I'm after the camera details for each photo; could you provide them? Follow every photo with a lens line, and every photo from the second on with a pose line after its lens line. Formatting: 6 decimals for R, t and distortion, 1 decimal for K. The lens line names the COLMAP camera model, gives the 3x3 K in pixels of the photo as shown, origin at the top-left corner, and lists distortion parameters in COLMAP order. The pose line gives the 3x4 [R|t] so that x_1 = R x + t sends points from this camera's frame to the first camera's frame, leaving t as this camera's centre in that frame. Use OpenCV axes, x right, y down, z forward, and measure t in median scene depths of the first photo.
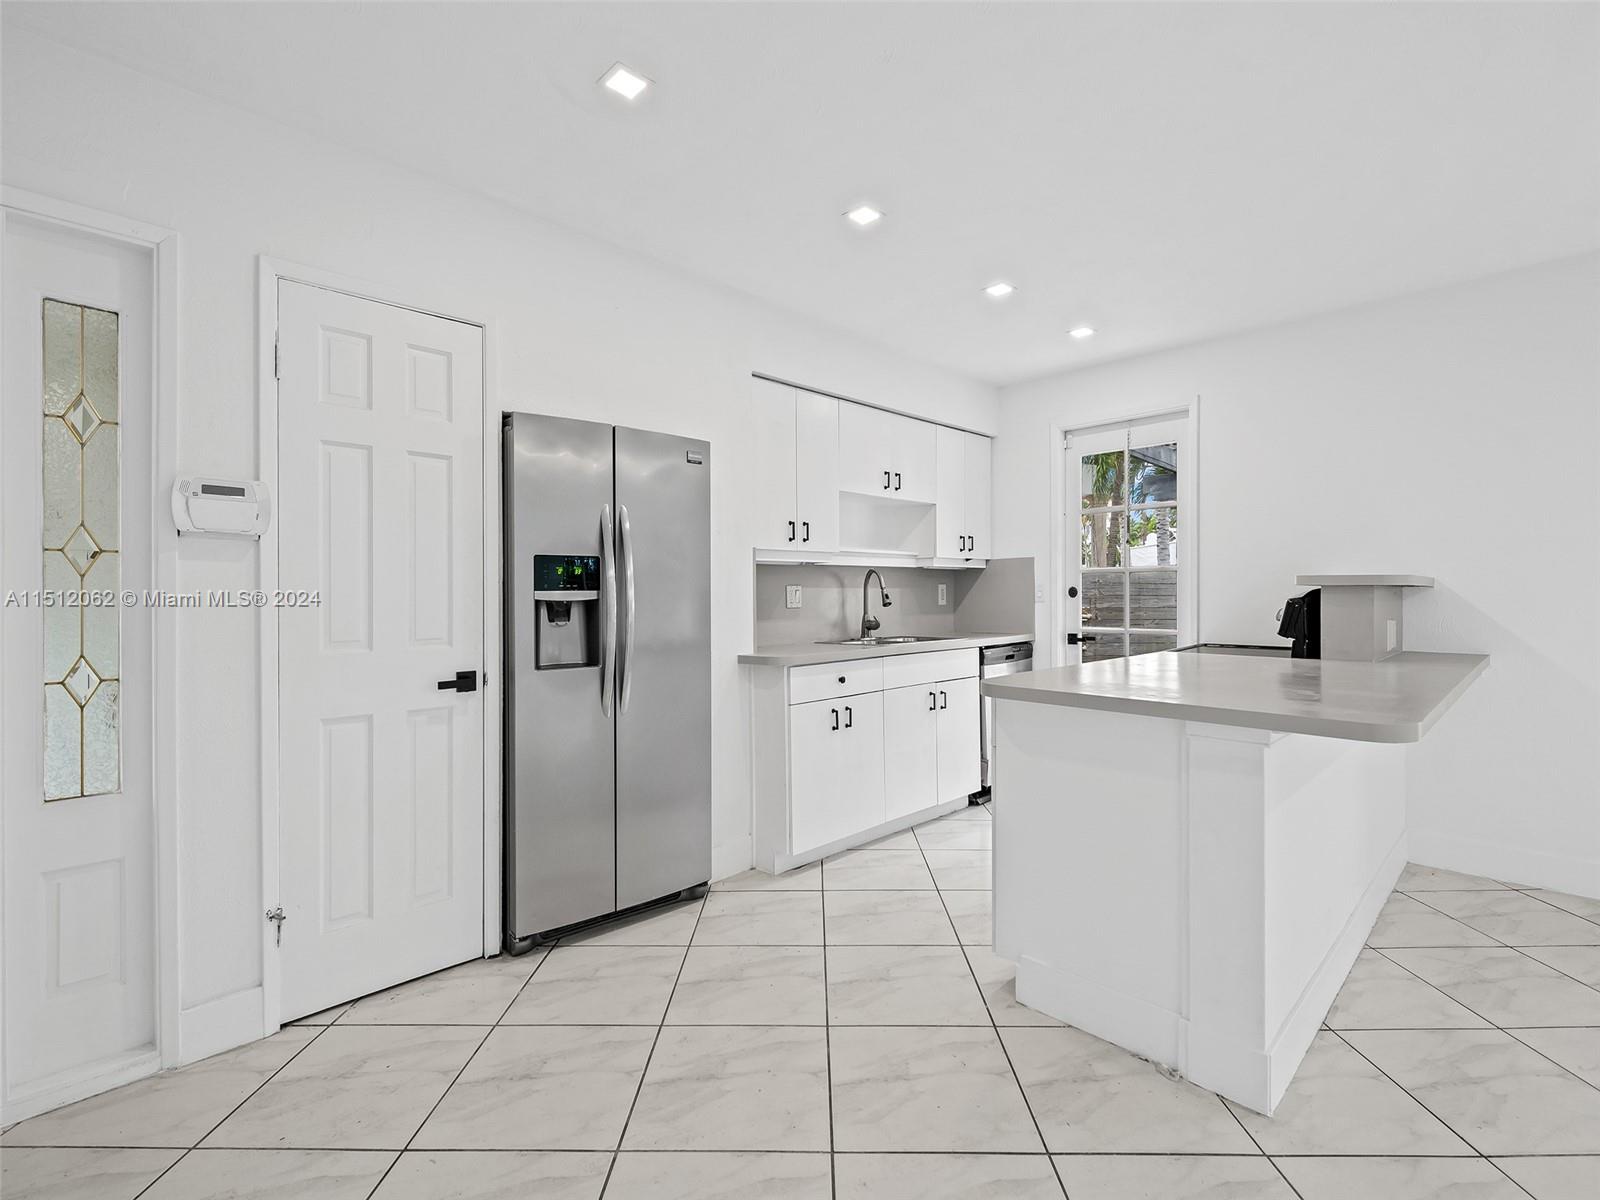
lens RADIAL K [[793.3, 0, 803.7], [0, 793.3, 589.8], [0, 0, 1]] dist [0.001371, -0.000085]
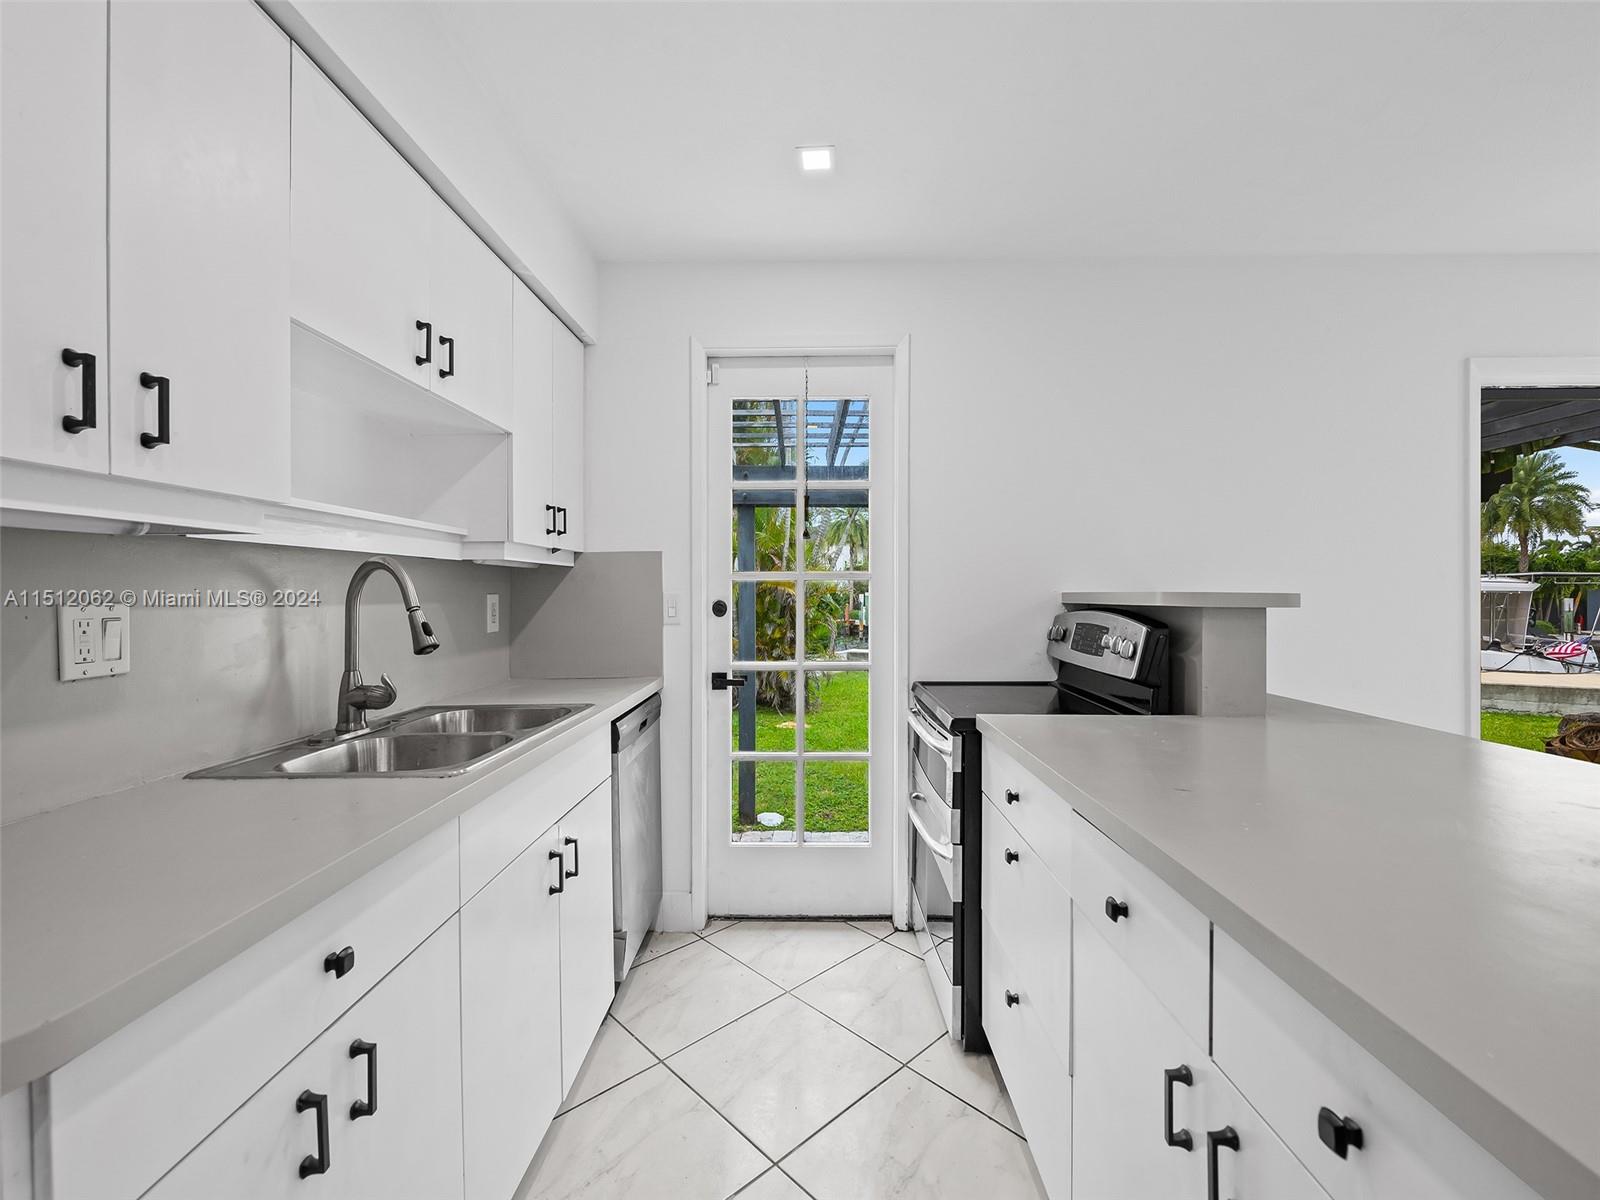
lens RADIAL K [[686.3, 0, 808.4], [0, 686.3, 596.9], [0, 0, 1]] dist [-0.002511, -0.000678]
pose [[0.708596, 0.002792, 0.705609, -0.003205], [-0.010494, 0.999923, 0.006581, -0.011694], [-0.705537, -0.012068, 0.708570, 0.587997]]
